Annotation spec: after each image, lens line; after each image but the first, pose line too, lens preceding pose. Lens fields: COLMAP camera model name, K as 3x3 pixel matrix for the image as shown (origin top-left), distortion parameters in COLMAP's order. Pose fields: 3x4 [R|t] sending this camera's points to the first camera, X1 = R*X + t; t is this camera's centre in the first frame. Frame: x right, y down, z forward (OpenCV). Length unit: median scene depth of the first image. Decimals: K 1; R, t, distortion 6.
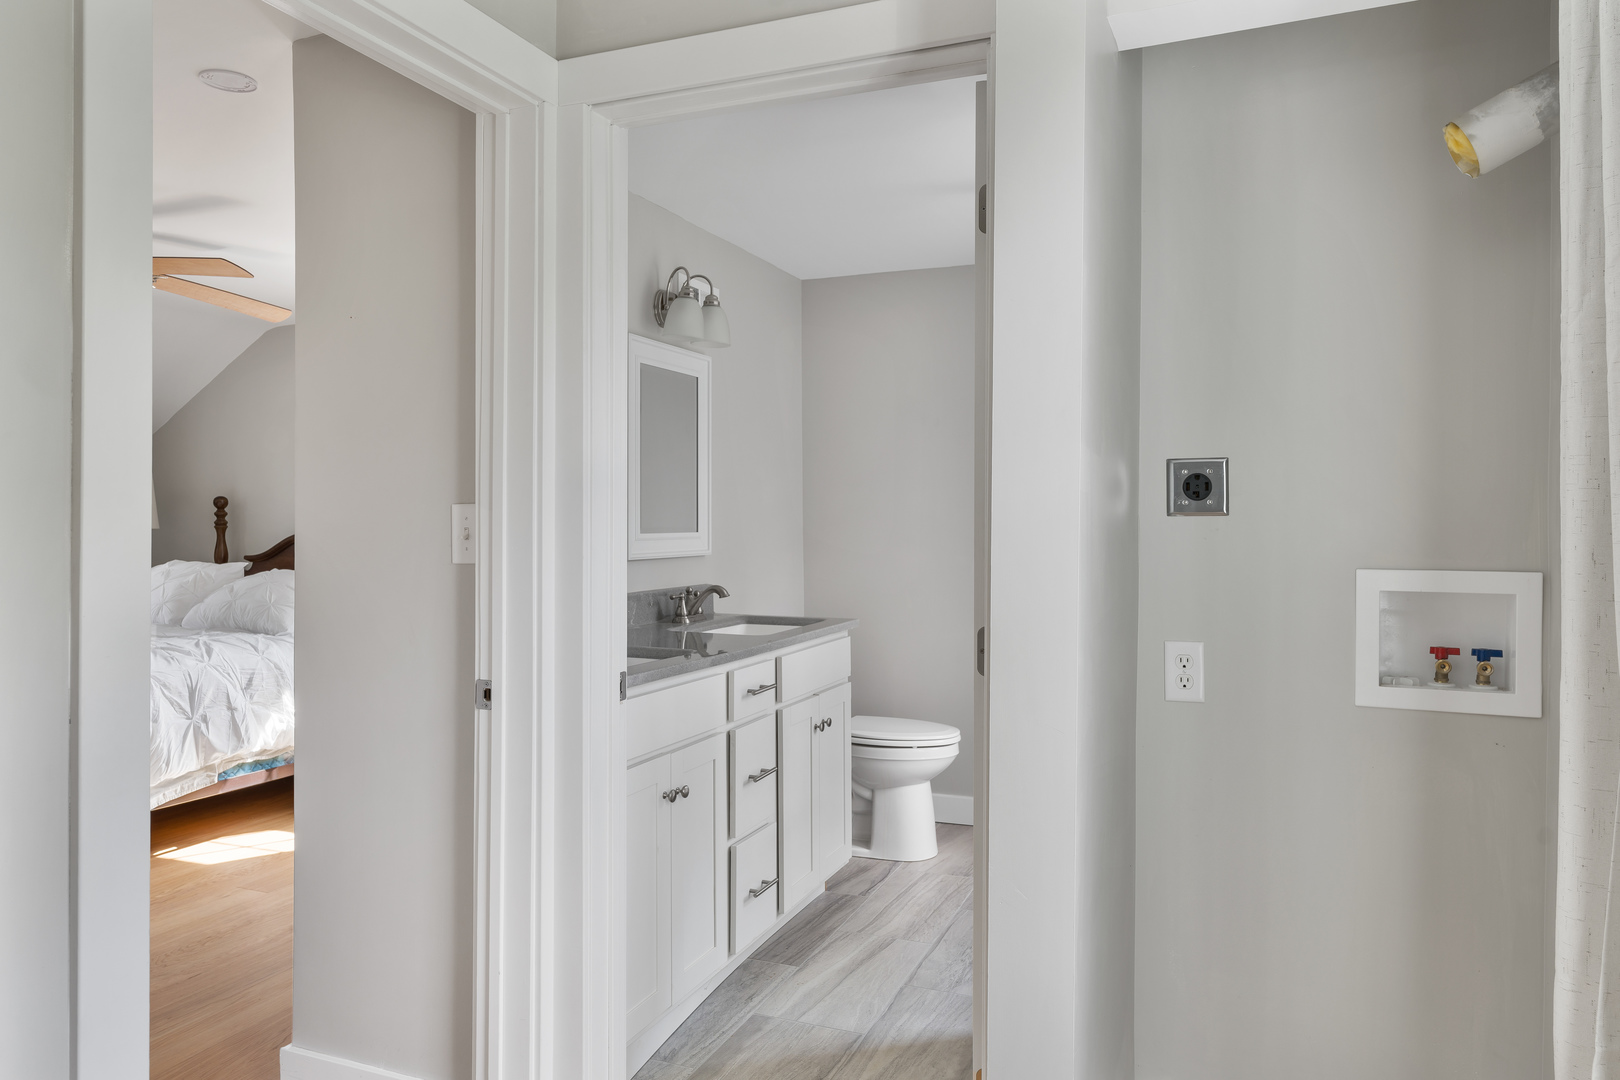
lens RADIAL K [[1088.3, 0, 795.7], [0, 1088.3, 514.1], [0, 0, 1]] dist [0.030022, 0.003210]
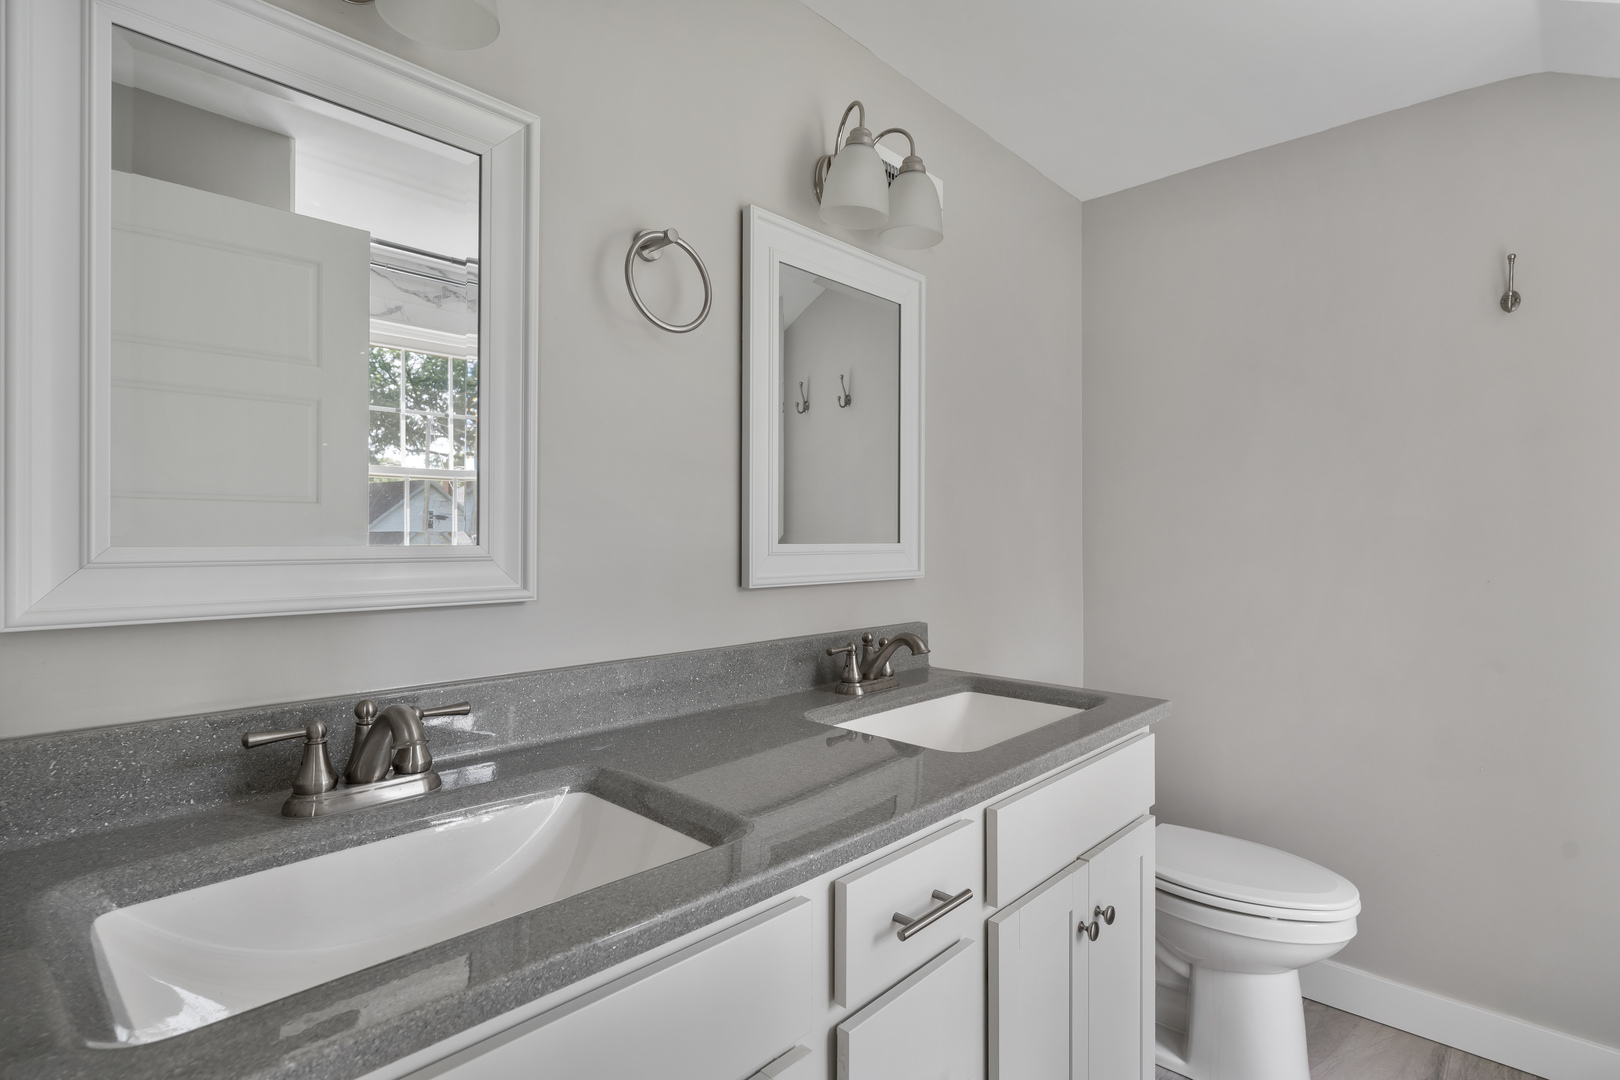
lens RADIAL K [[783.4, 0, 821.8], [0, 783.4, 531.0], [0, 0, 1]] dist [-0.009812, 0.000413]
pose [[0.939879, 0.003503, -0.341489, 0.026348], [-0.005062, 0.999980, -0.003673, 0.012117], [0.341469, 0.005181, 0.939879, 0.570303]]
